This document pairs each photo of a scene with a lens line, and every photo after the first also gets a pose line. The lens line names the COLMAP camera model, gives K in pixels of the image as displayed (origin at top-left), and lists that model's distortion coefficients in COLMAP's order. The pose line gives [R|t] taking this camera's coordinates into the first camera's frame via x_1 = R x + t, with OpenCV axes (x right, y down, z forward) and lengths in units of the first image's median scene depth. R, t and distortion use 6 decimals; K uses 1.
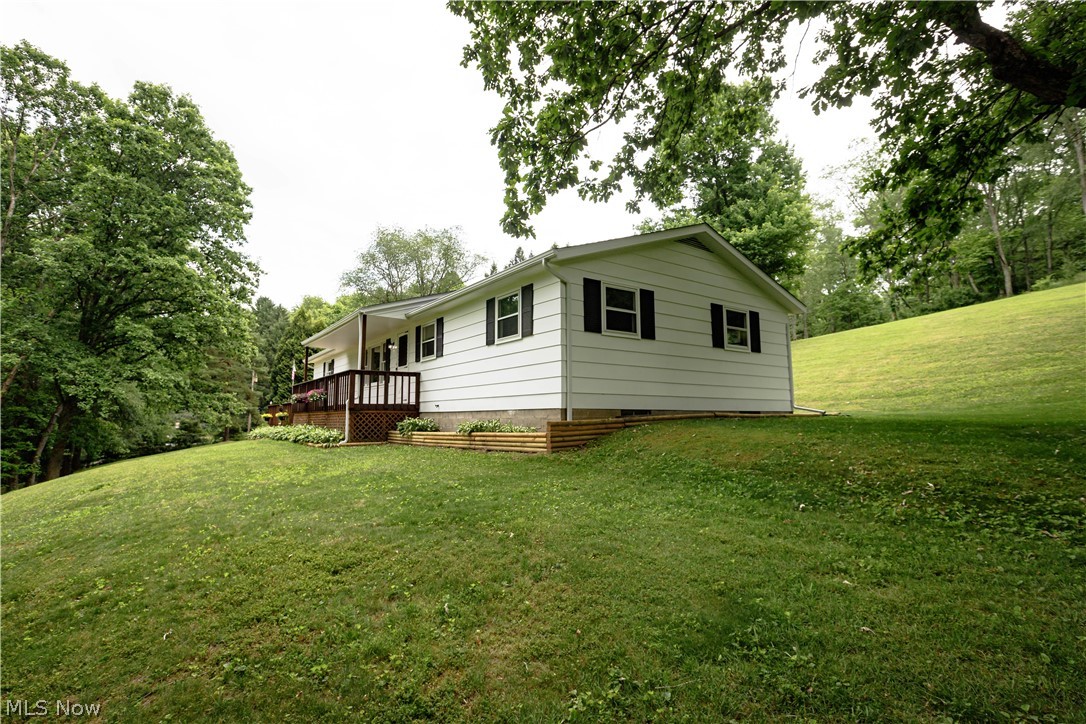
lens RADIAL K [[512.4, 0, 540.7], [0, 512.4, 359.5], [0, 0, 1]] dist [0.001235, 0.000222]
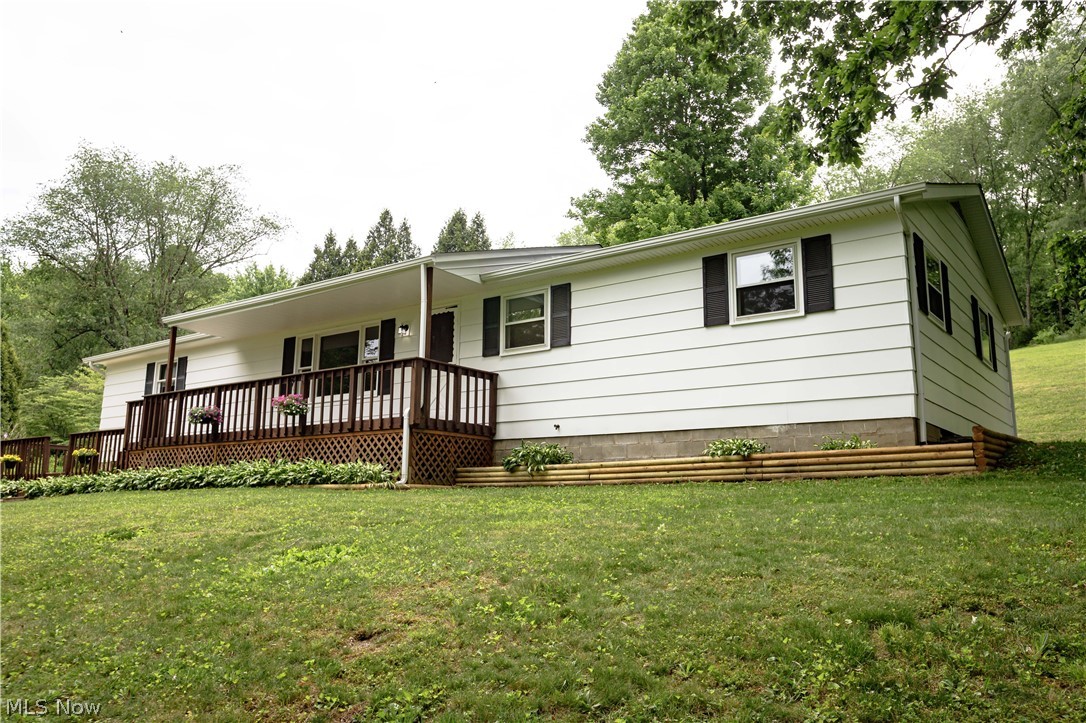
lens RADIAL K [[815.2, 0, 544.8], [0, 815.2, 362.5], [0, 0, 1]] dist [0.005522, 0.000034]
pose [[0.953858, 0.068614, 0.292312, -0.469397], [-0.049868, 0.996221, -0.071115, 0.078654], [-0.296086, 0.053257, 0.953675, 0.074530]]
